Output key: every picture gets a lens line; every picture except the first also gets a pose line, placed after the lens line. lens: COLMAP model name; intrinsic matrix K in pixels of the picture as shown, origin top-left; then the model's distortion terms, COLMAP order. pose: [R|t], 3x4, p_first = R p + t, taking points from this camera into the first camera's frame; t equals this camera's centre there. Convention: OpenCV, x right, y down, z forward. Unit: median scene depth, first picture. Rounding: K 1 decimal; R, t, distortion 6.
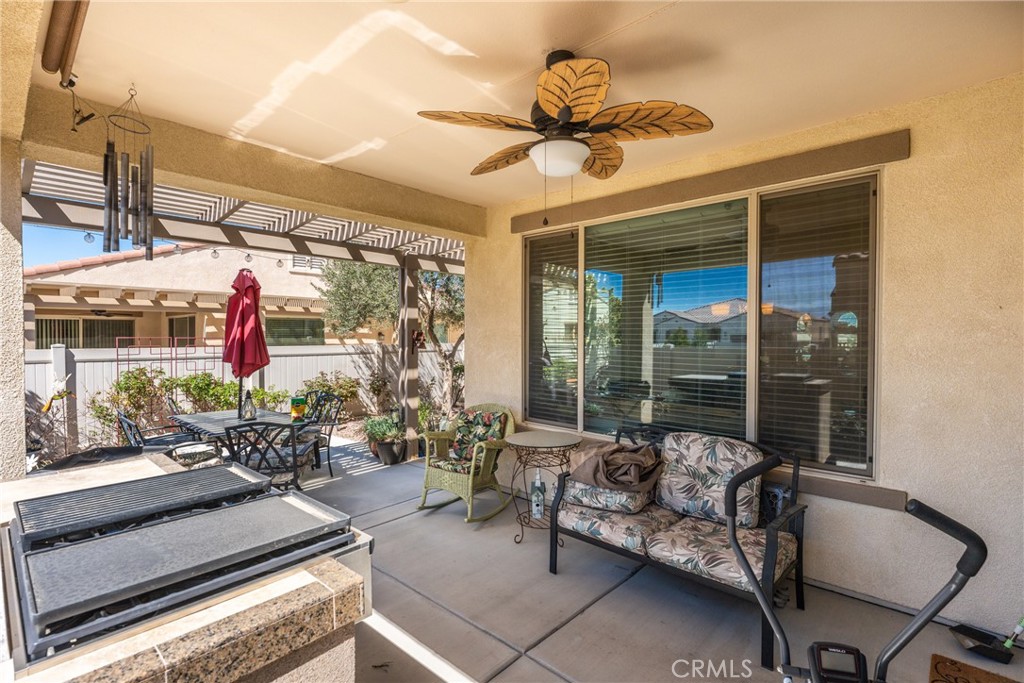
lens RADIAL K [[467.9, 0, 509.1], [0, 467.9, 339.5], [0, 0, 1]] dist [-0.034347, -0.000230]
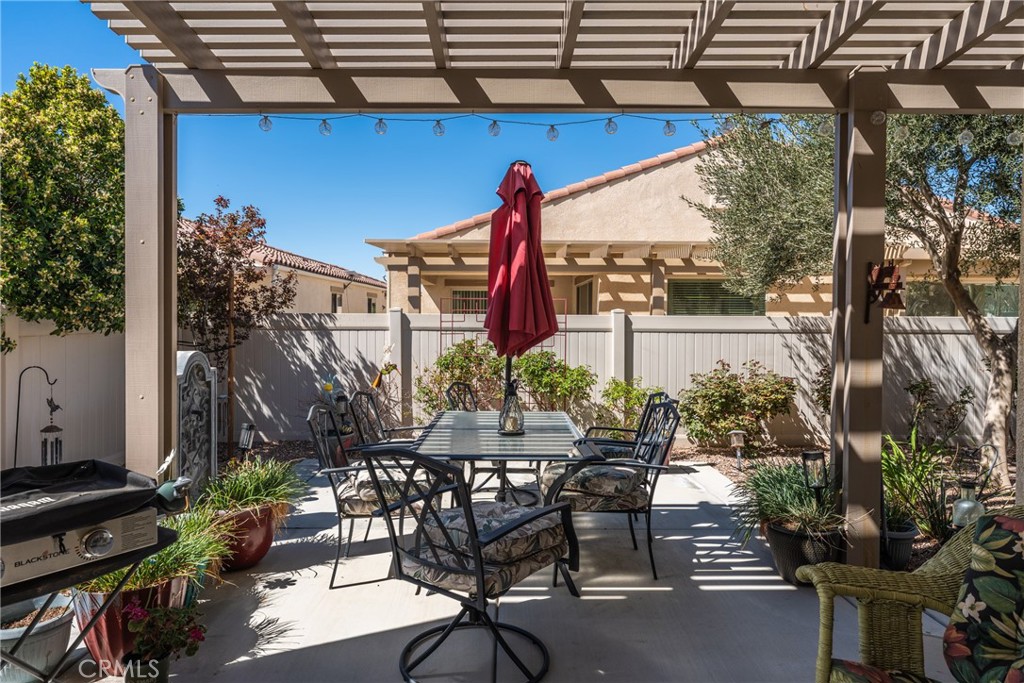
lens RADIAL K [[607.7, 0, 529.2], [0, 607.7, 330.3], [0, 0, 1]] dist [-0.001078, 0.003604]
pose [[0.672880, 0.017897, -0.739535, -0.016126], [-0.011992, 0.999840, 0.013285, 0.033505], [0.739655, -0.000071, 0.672987, 0.433742]]
